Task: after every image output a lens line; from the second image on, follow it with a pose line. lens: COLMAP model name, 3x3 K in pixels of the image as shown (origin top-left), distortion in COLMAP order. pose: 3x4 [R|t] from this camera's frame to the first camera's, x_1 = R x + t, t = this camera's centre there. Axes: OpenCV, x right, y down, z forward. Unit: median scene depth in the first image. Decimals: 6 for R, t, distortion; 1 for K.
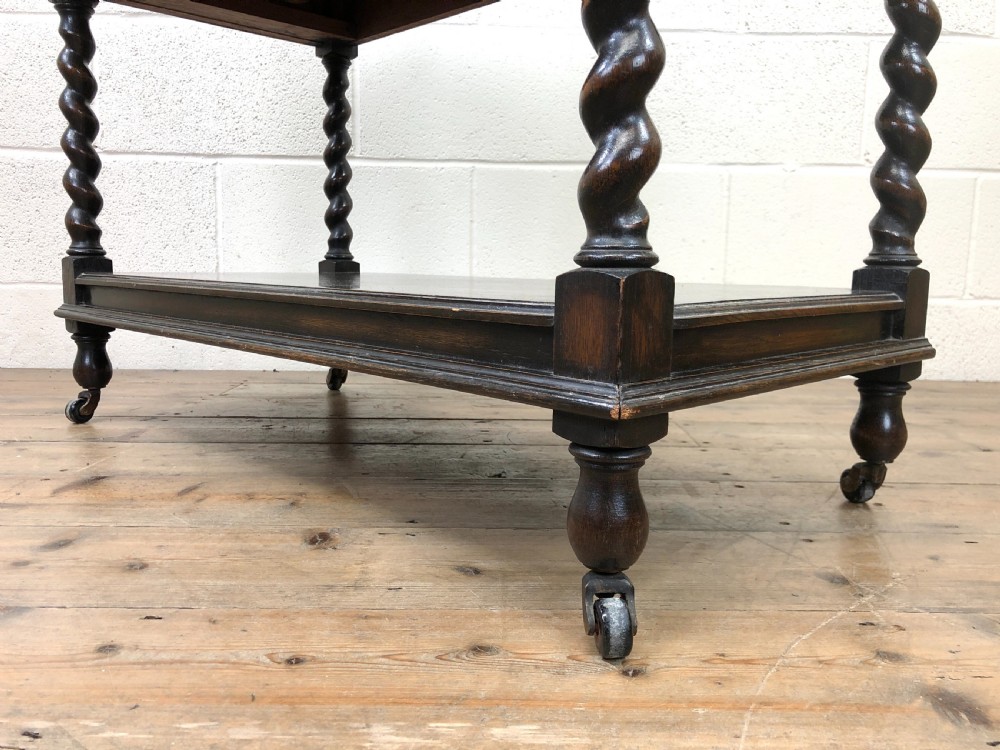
lens RADIAL K [[826.0, 0, 505.3], [0, 826.0, 379.4], [0, 0, 1]] dist [0.014990, 0.001095]
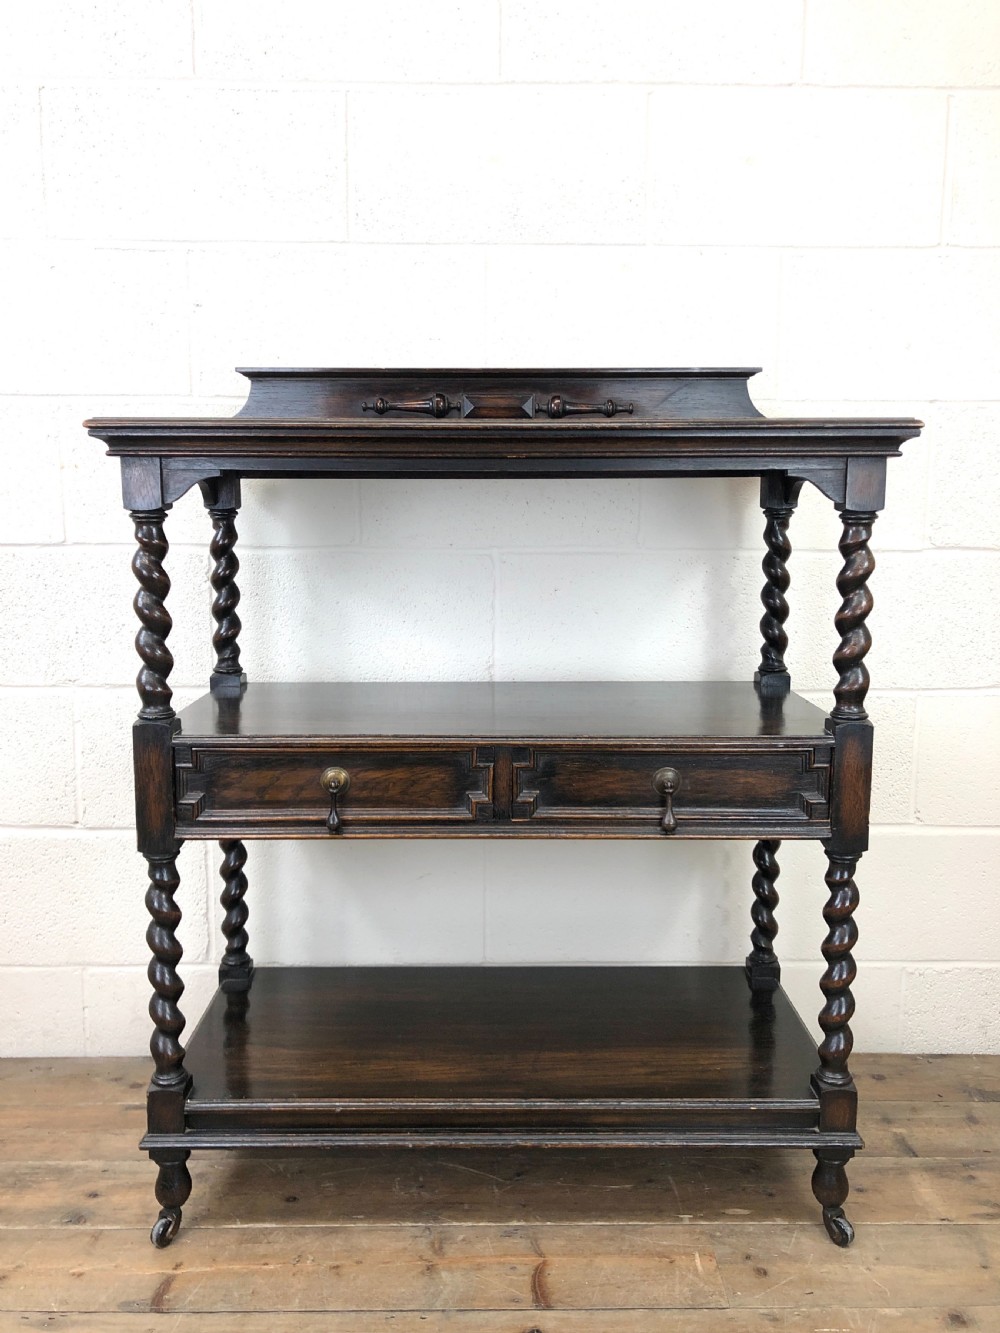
lens RADIAL K [[1101.0, 0, 493.8], [0, 1101.0, 656.2], [0, 0, 1]] dist [0.014990, 0.001095]
pose [[0.999902, -0.012304, -0.006625, -0.049160], [0.012251, 0.999893, -0.007978, -1.084359], [0.006722, 0.007896, 0.999946, -0.546210]]
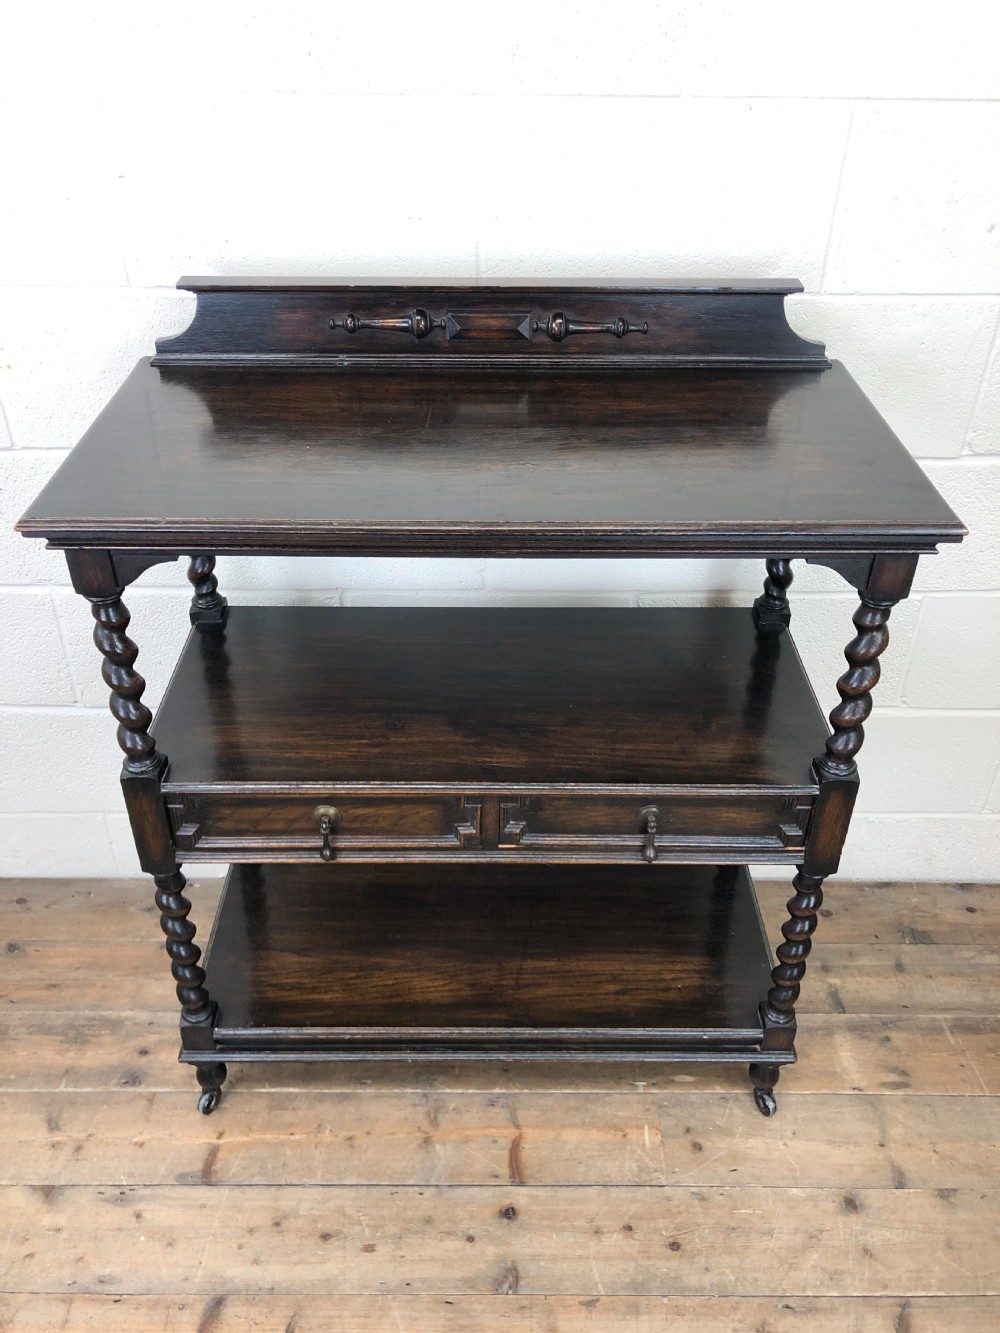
lens RADIAL K [[1101.0, 0, 494.7], [0, 1101.0, 651.6], [0, 0, 1]] dist [0.014990, 0.001095]
pose [[0.999891, 0.002285, -0.014598, -0.004181], [0.004447, 0.895641, 0.444755, -2.136881], [0.014090, -0.444772, 0.895533, -0.216510]]
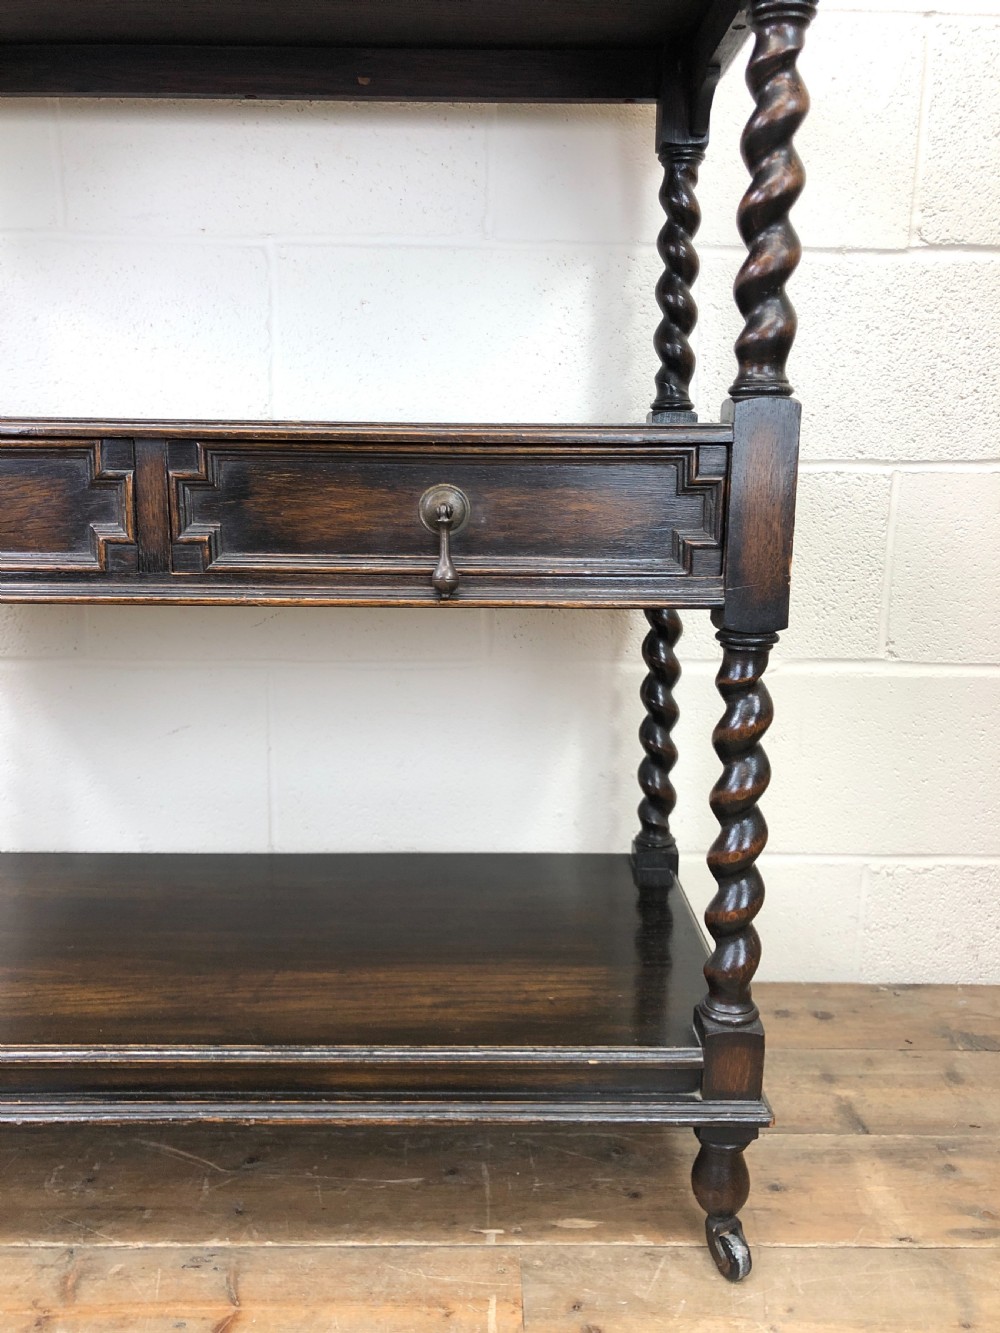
lens RADIAL K [[1101.0, 0, 495.4], [0, 1101.0, 655.9], [0, 0, 1]] dist [0.014990, 0.001095]
pose [[0.999986, -0.003614, -0.003953, 0.338953], [0.003781, 0.999070, 0.042959, -0.737603], [0.003794, -0.042973, 0.999069, 0.375209]]
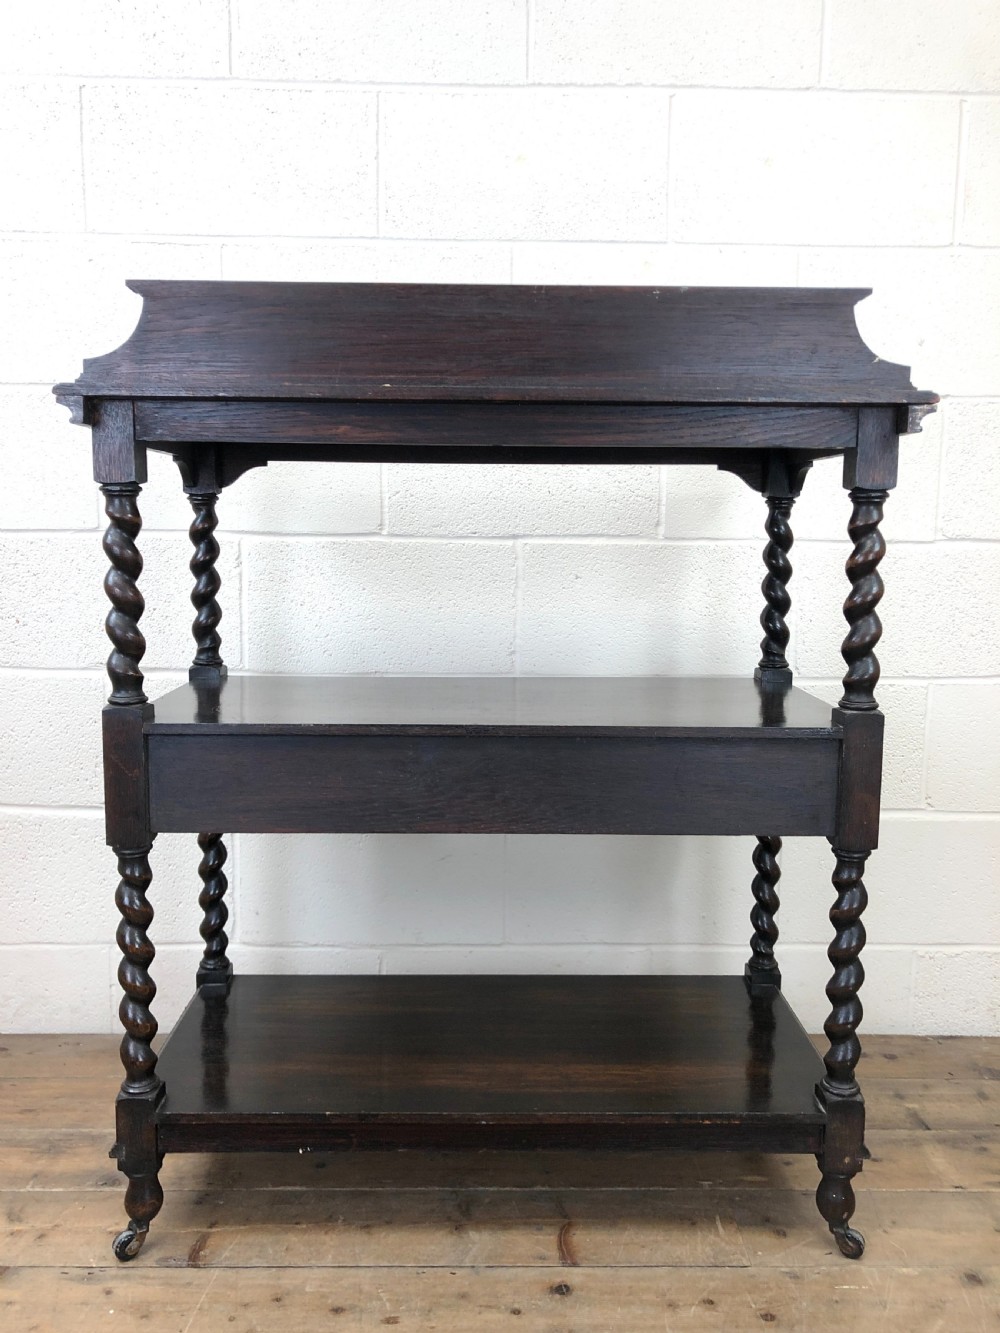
lens RADIAL K [[1101.0, 0, 493.1], [0, 1101.0, 657.8], [0, 0, 1]] dist [0.014990, 0.001095]
pose [[0.999972, -0.006066, -0.004391, -0.117101], [0.005982, 0.999800, -0.019066, -1.008724], [0.004505, 0.019039, 0.999809, -0.616340]]
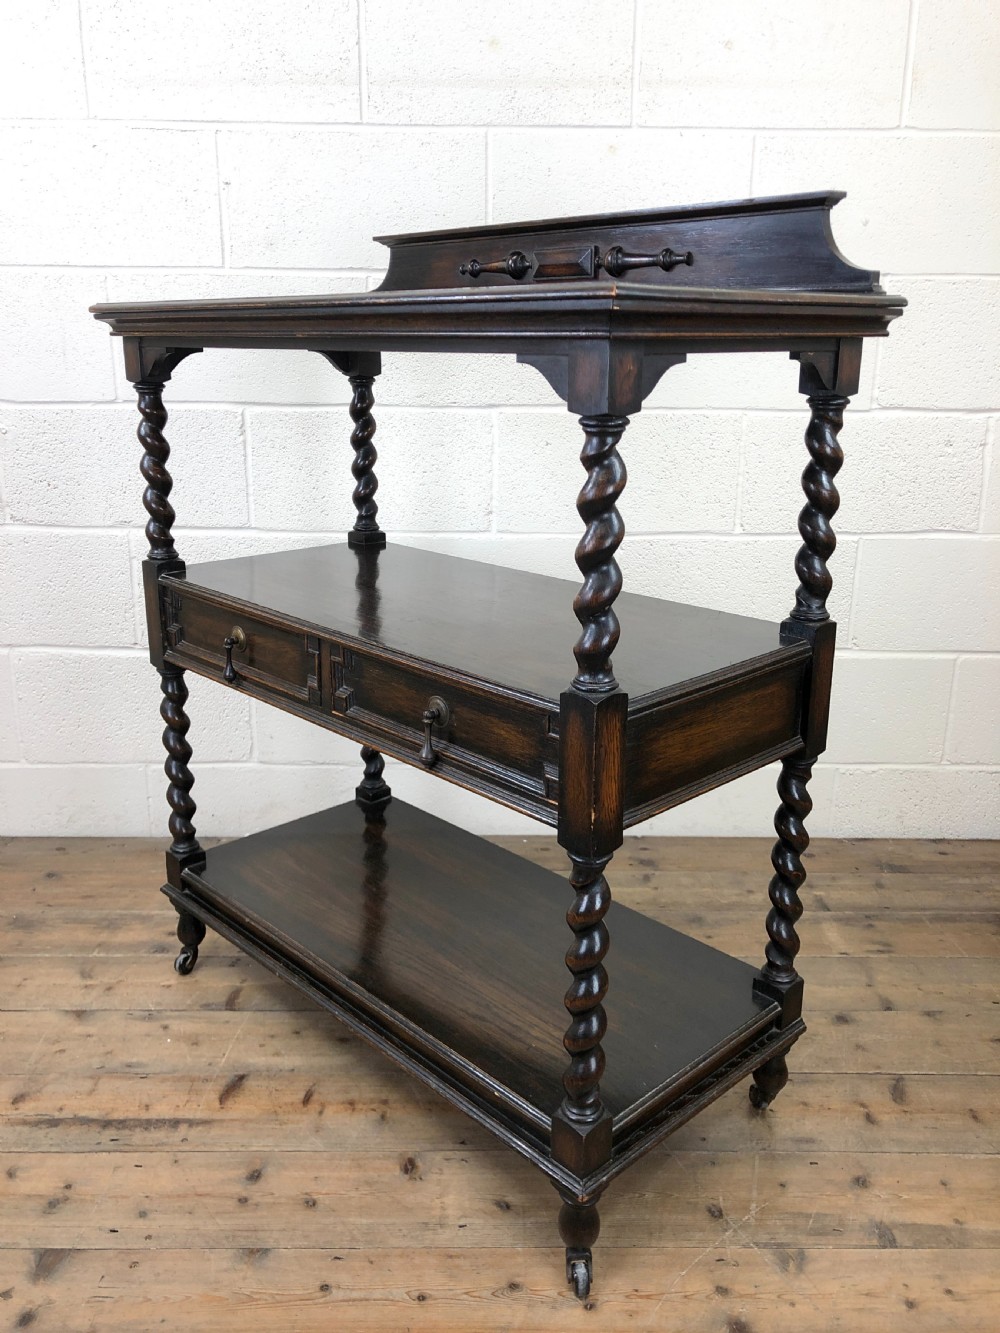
lens RADIAL K [[1101.0, 0, 494.4], [0, 1101.0, 652.9], [0, 0, 1]] dist [0.014990, 0.001095]
pose [[0.999921, -0.006371, -0.010835, -0.027715], [0.007814, 0.990289, 0.138803, -1.120072], [0.009845, -0.138877, 0.990261, -1.019371]]
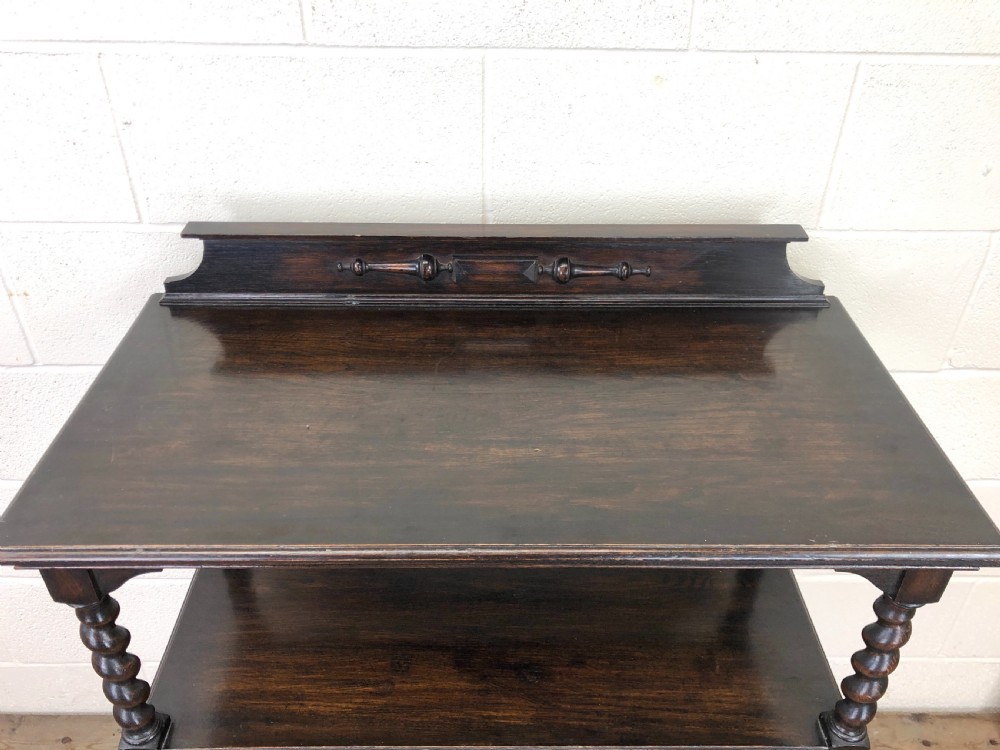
lens RADIAL K [[826.0, 0, 501.3], [0, 826.0, 367.8], [0, 0, 1]] dist [0.014990, 0.001095]
pose [[0.999991, 0.002286, -0.003604, -0.030861], [-0.000431, 0.894170, 0.447728, -2.318456], [0.004246, -0.447723, 0.894162, 0.498580]]
